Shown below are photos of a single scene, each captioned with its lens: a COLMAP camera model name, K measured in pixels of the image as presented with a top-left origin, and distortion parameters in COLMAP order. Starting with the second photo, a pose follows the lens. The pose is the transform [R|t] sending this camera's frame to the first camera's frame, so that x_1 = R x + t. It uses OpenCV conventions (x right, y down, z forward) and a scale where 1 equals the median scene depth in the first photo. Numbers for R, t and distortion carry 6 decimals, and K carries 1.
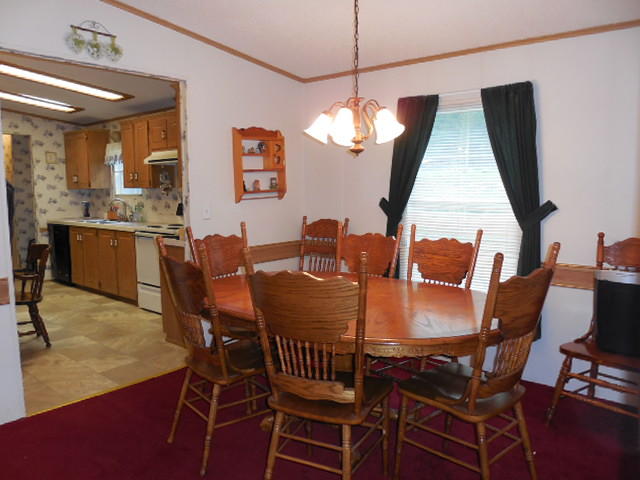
lens RADIAL K [[487.9, 0, 322.4], [0, 487.9, 241.6], [0, 0, 1]] dist [-0.054634, 0.008758]
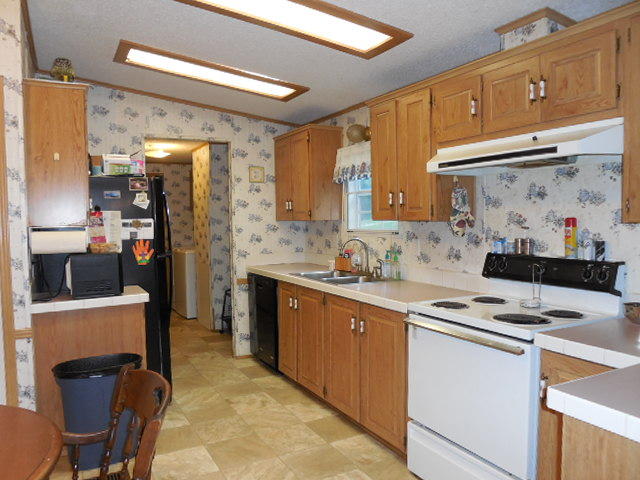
lens RADIAL K [[480.1, 0, 321.0], [0, 480.1, 237.4], [0, 0, 1]] dist [-0.085346, 0.041986]
pose [[0.928053, 0.010315, -0.372306, -0.235040], [-0.034771, 0.997650, -0.059033, -0.051177], [0.370823, 0.067731, 0.926231, 0.424960]]
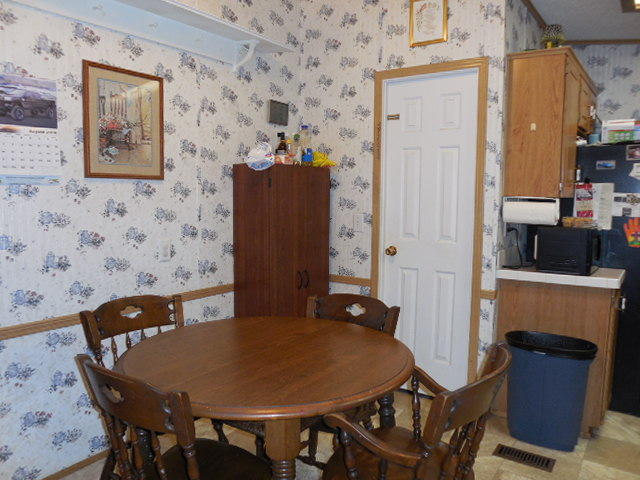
lens RADIAL K [[480.1, 0, 321.0], [0, 480.1, 237.4], [0, 0, 1]] dist [-0.085346, 0.041986]
pose [[0.075870, 0.106849, -0.991376, -0.201663], [-0.128101, 0.987047, 0.096579, -0.058151], [0.988855, 0.119669, 0.088574, 0.500191]]
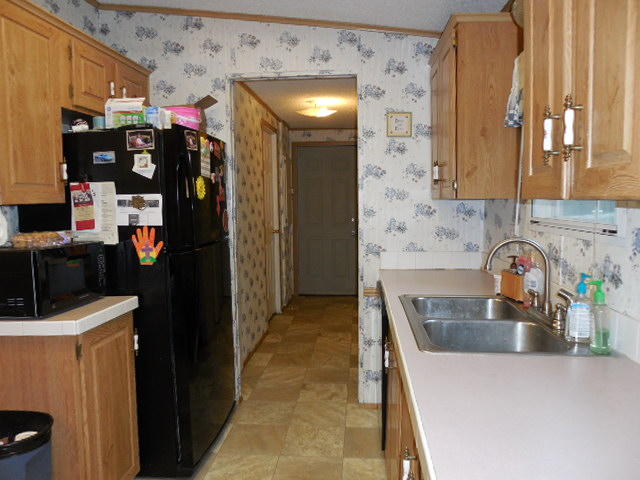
lens RADIAL K [[487.9, 0, 322.4], [0, 487.9, 241.6], [0, 0, 1]] dist [-0.054634, 0.008758]
pose [[0.583481, 0.072724, -0.808864, -0.258086], [-0.084855, 0.995990, 0.028337, -0.080381], [0.807681, 0.052102, 0.587313, 0.714751]]
